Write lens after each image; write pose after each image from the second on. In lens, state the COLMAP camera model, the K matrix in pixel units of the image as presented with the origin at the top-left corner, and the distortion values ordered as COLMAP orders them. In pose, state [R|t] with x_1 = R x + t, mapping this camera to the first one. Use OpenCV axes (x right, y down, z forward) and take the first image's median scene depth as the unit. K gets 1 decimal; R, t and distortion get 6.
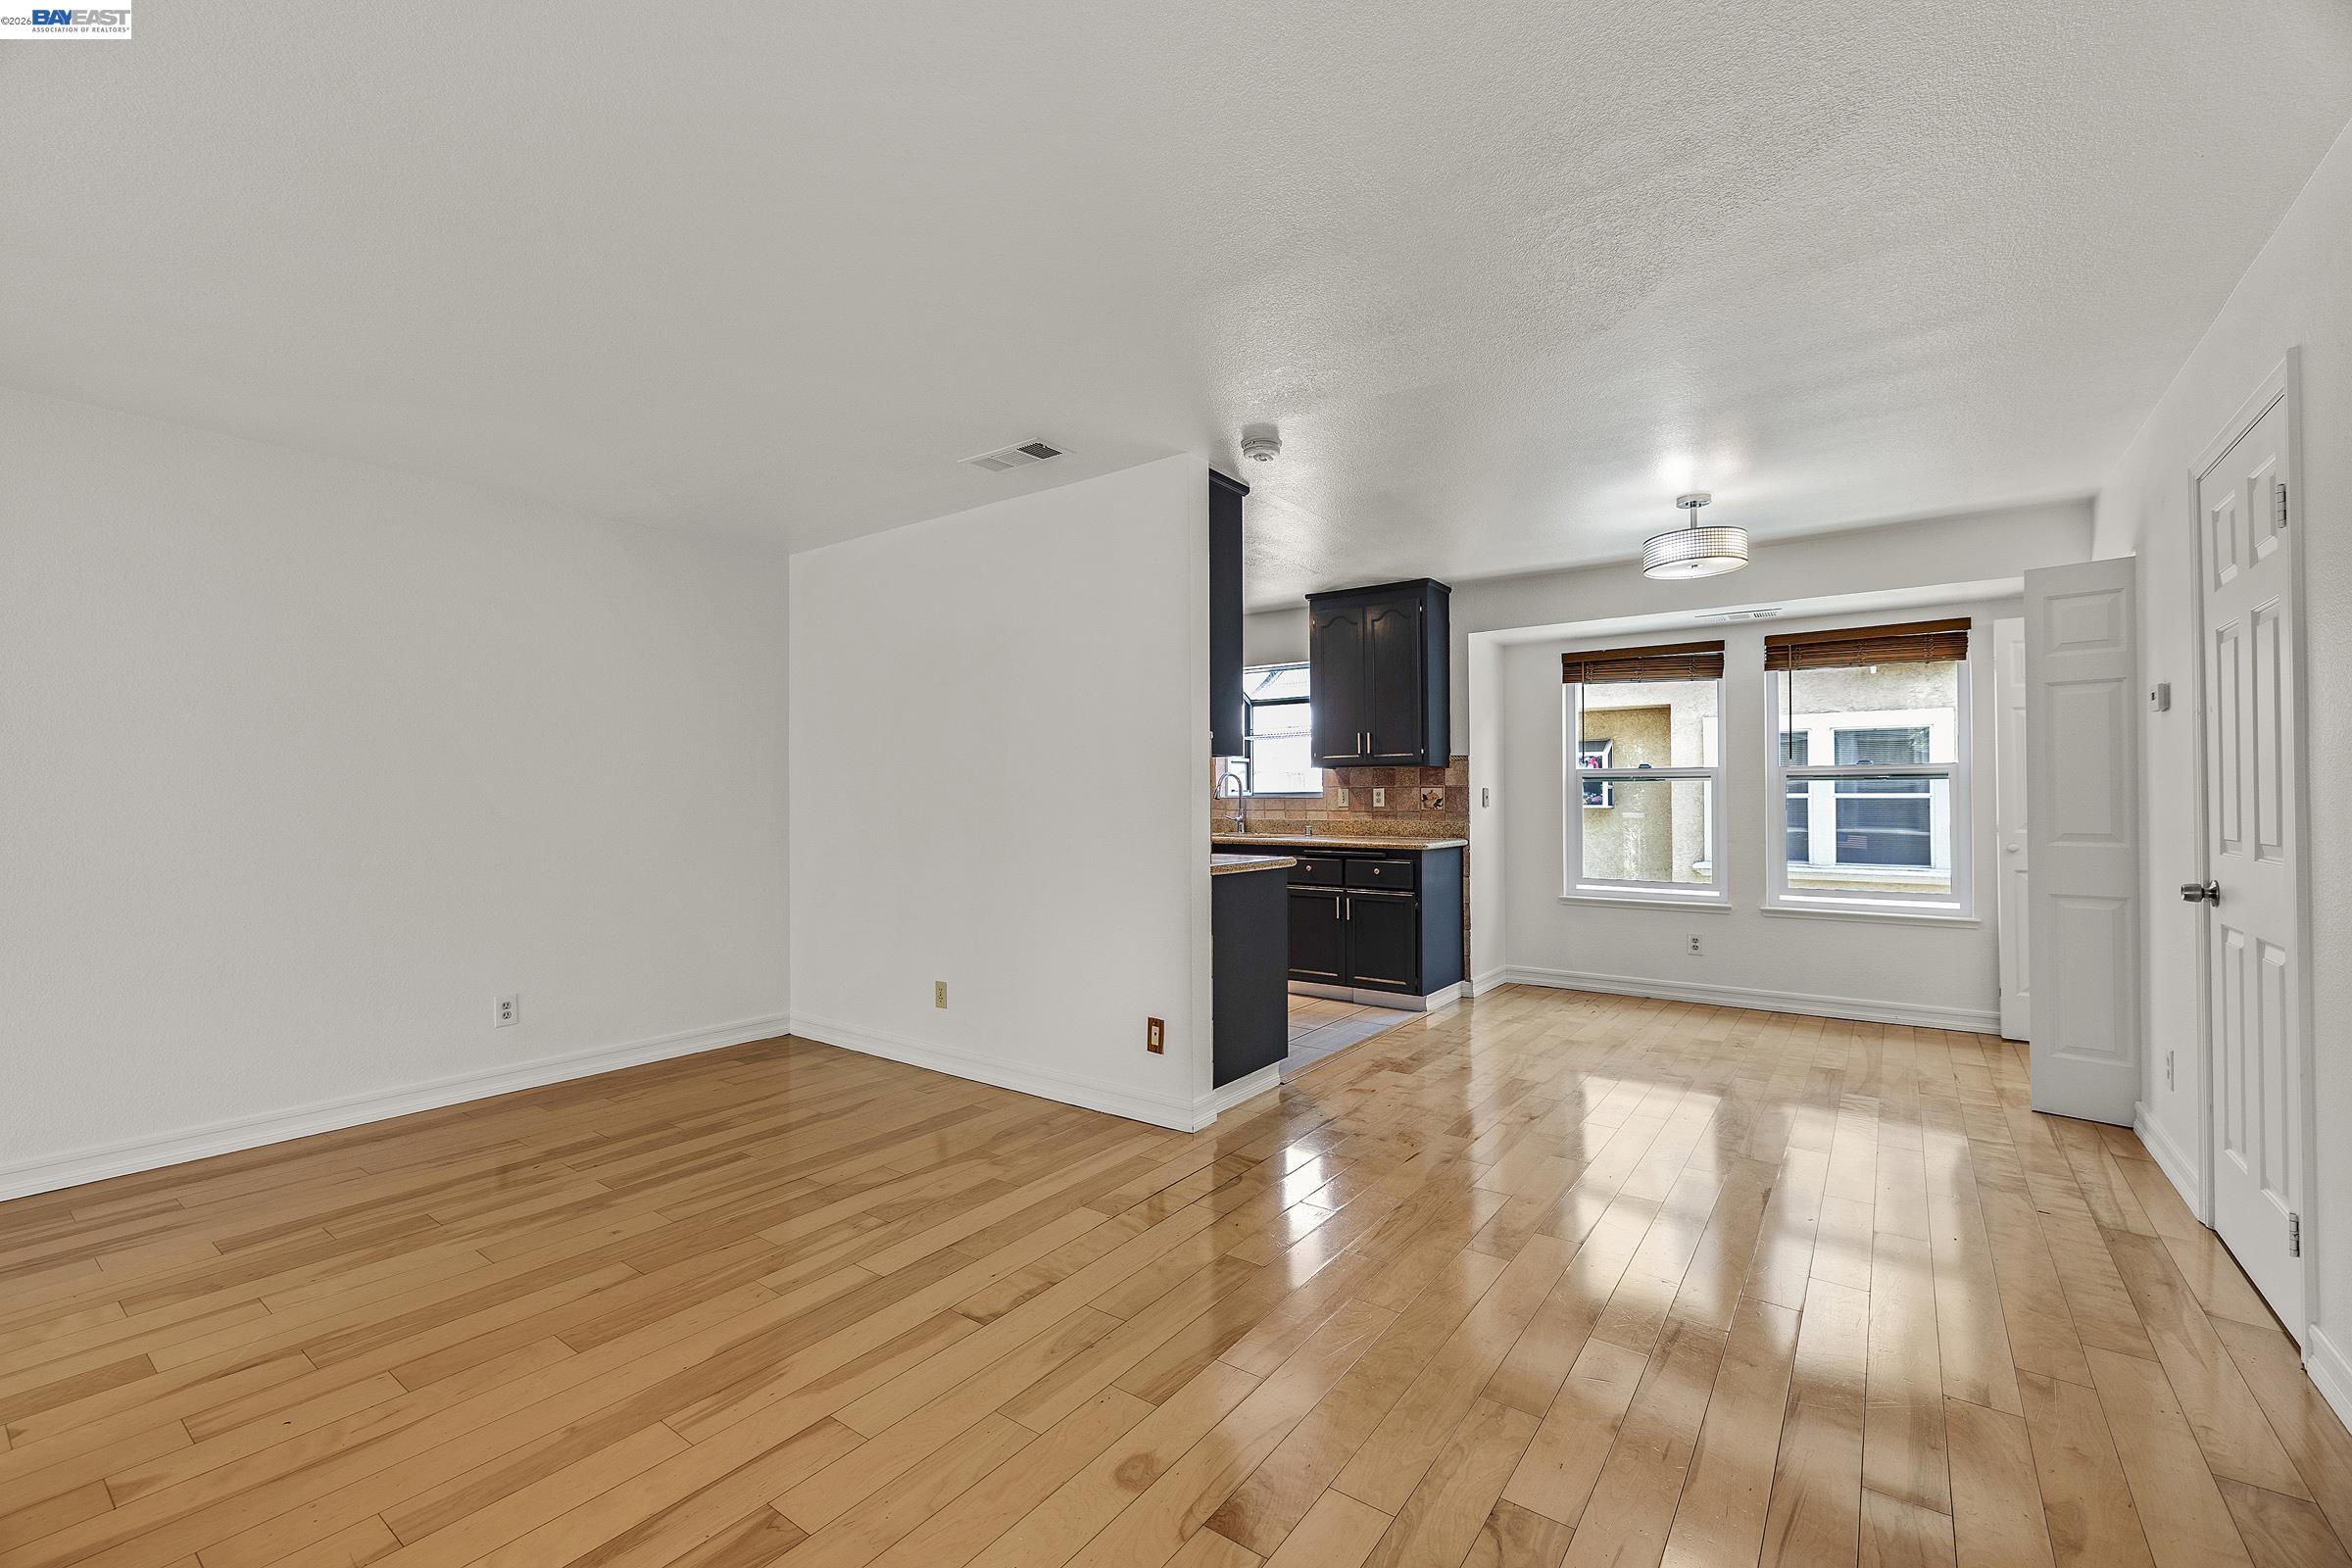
lens RADIAL K [[982.9, 0, 1174.5], [0, 982.9, 786.7], [0, 0, 1]] dist [0.001127, 0.000123]
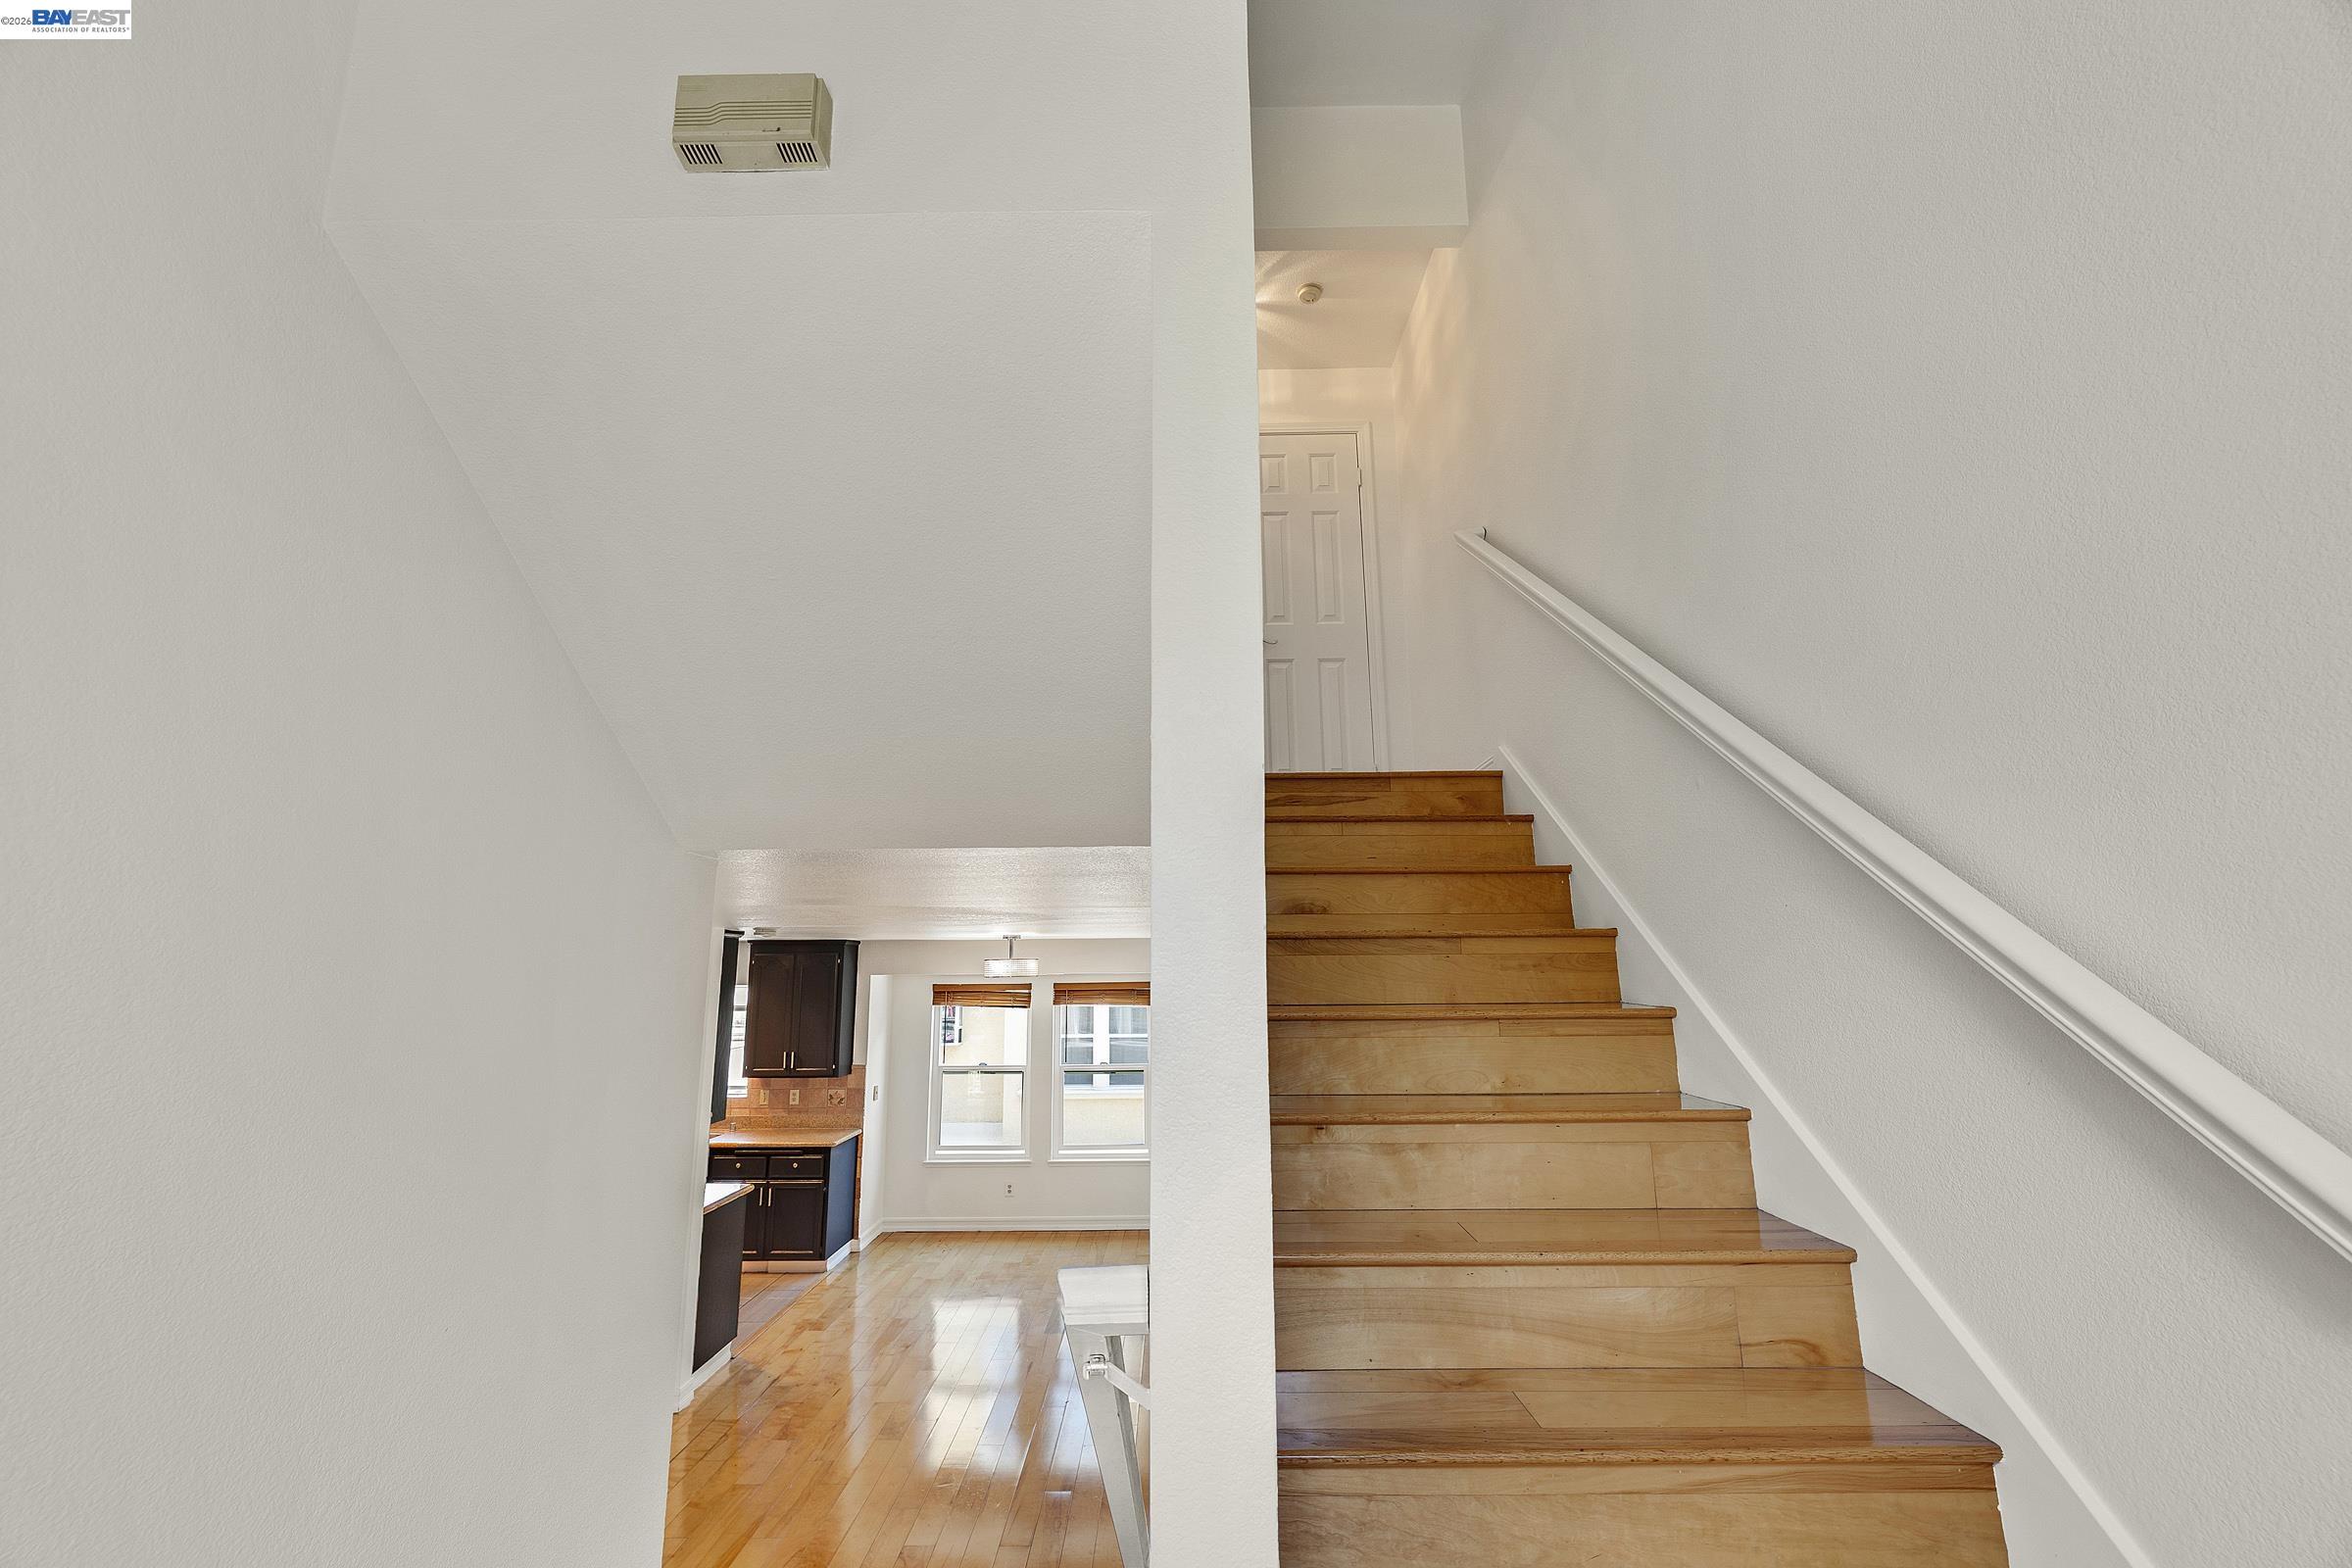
lens RADIAL K [[982.9, 0, 1168.6], [0, 982.9, 782.7], [0, 0, 1]] dist [0.001127, 0.000123]
pose [[0.812126, 0.103906, 0.574156, -0.212333], [0.000922, 0.983787, -0.179341, -0.193821], [-0.583482, 0.146177, 0.798863, -0.459771]]
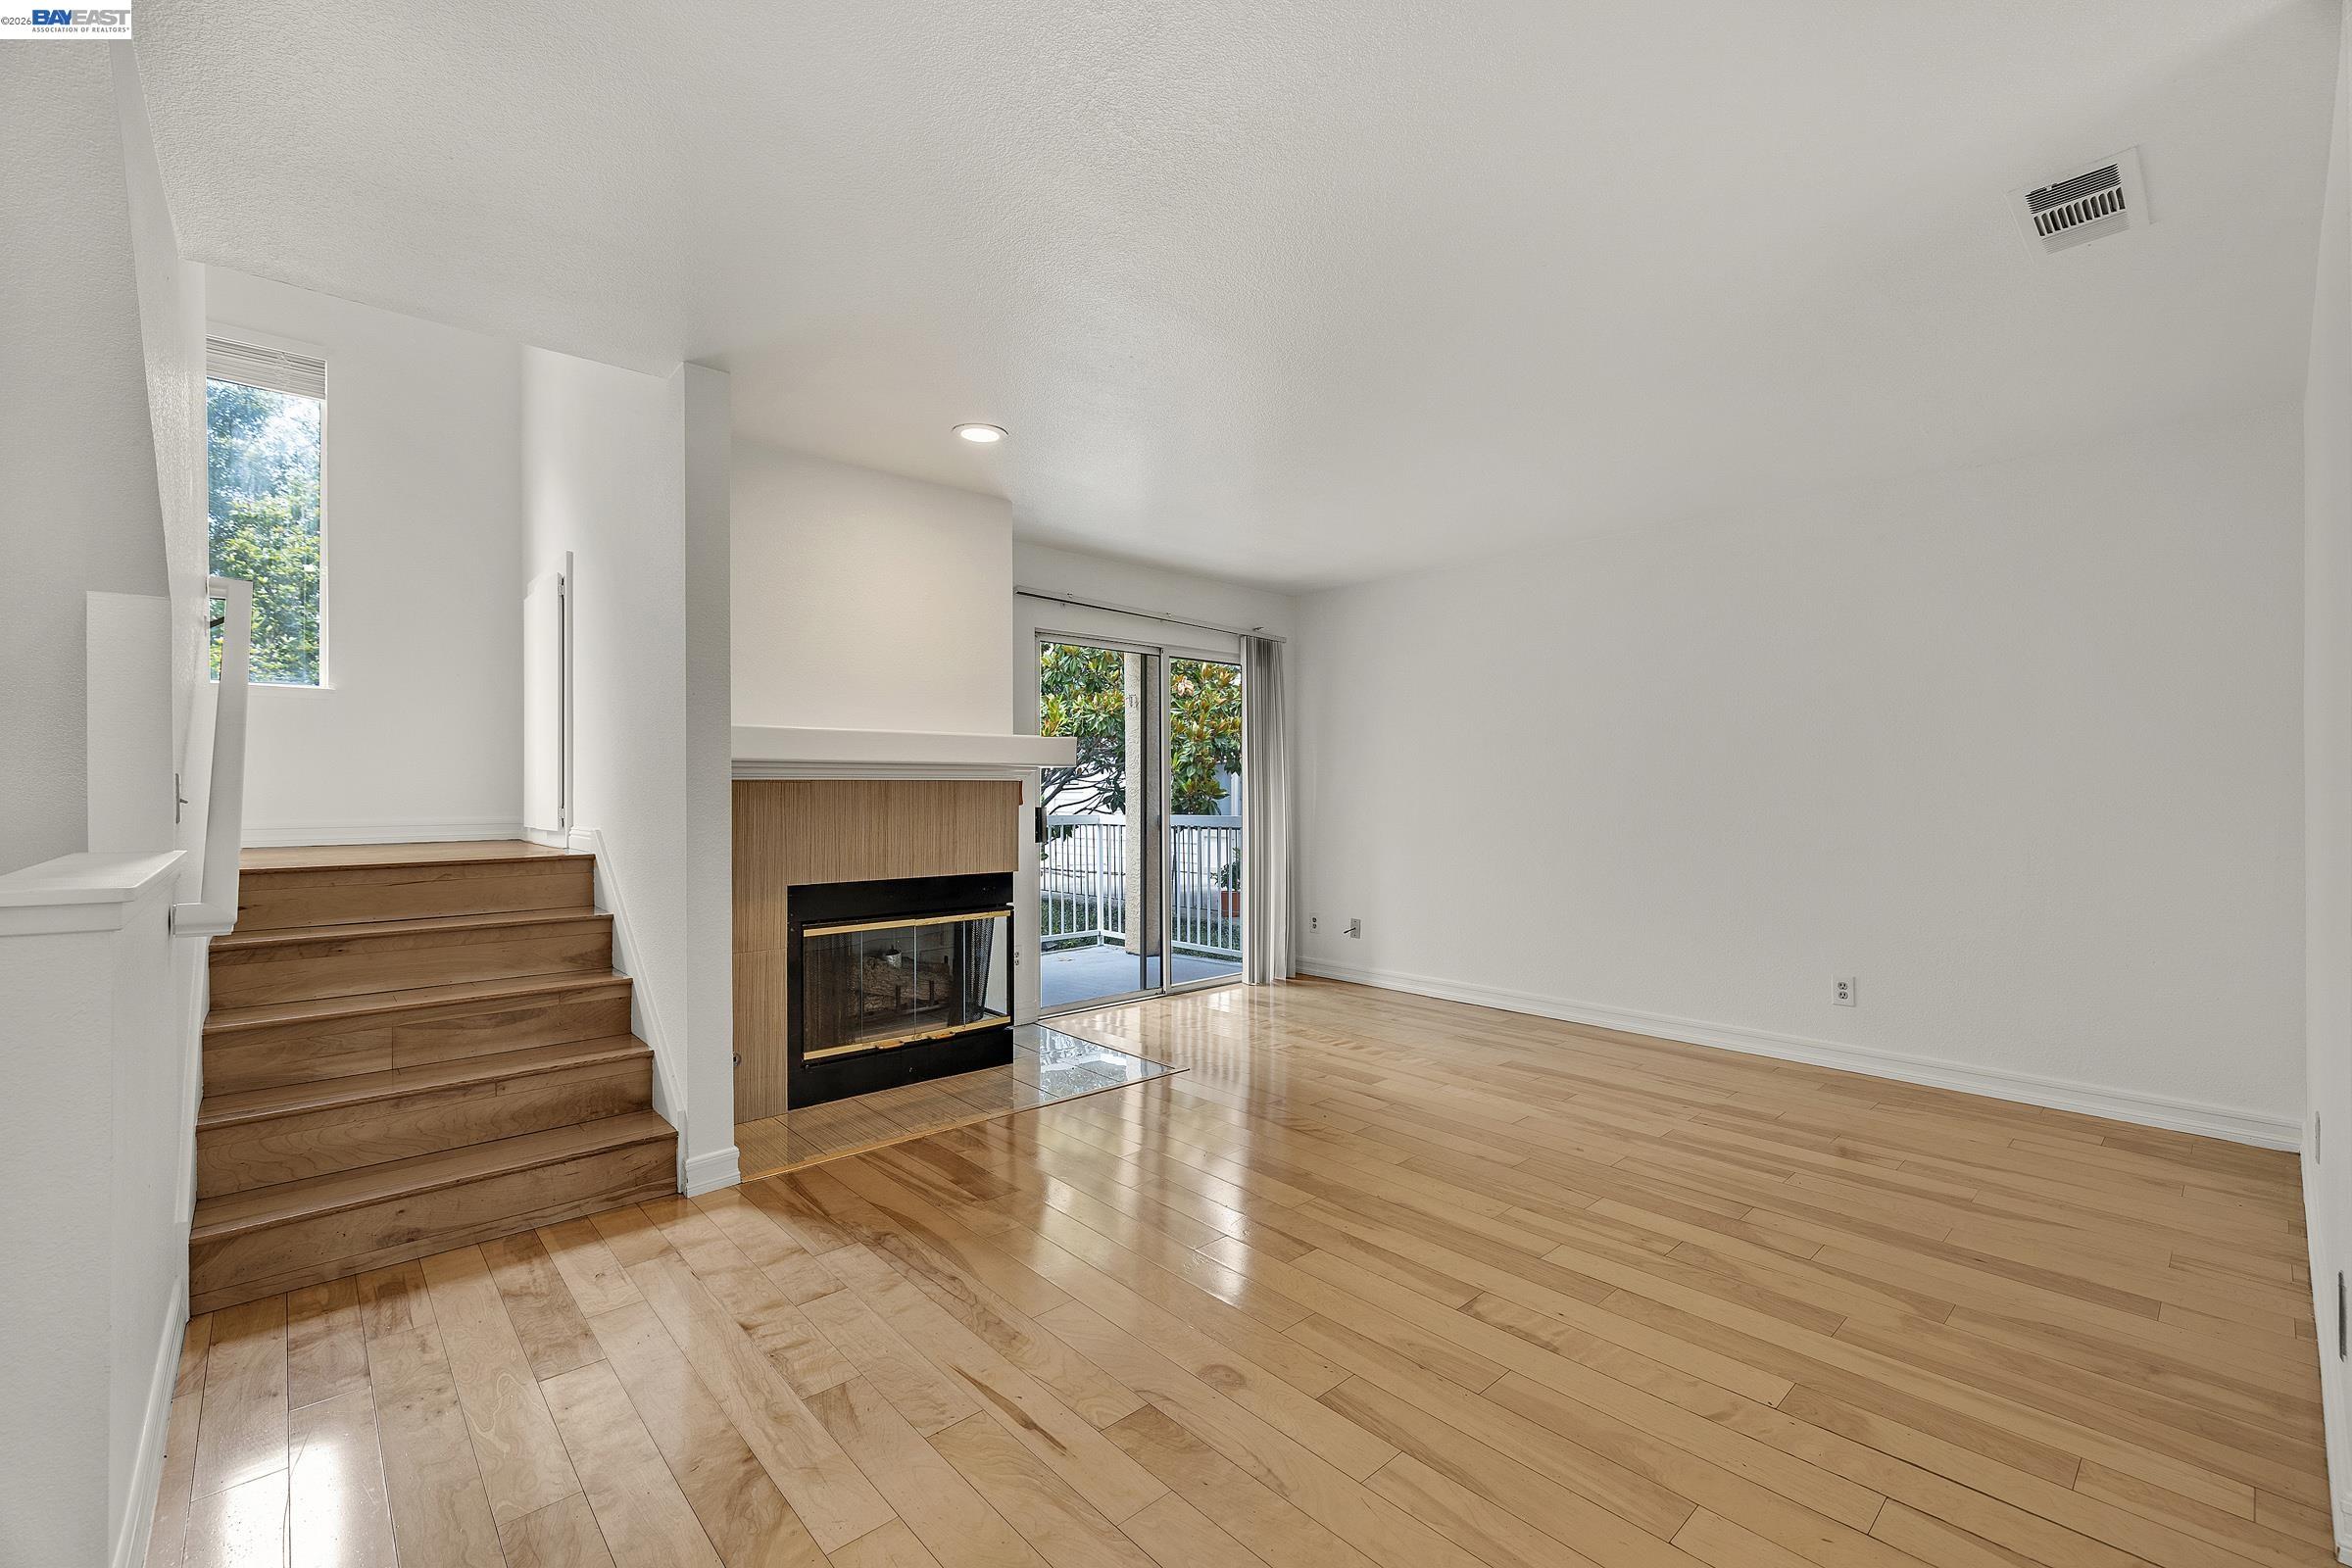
lens RADIAL K [[982.9, 0, 1170.9], [0, 982.9, 785.8], [0, 0, 1]] dist [0.001127, 0.000123]
pose [[-0.199066, 0.000703, -0.979986, 0.365337], [0.013982, 0.999900, -0.002123, 0.002521], [0.979886, -0.014125, -0.199056, 0.391824]]
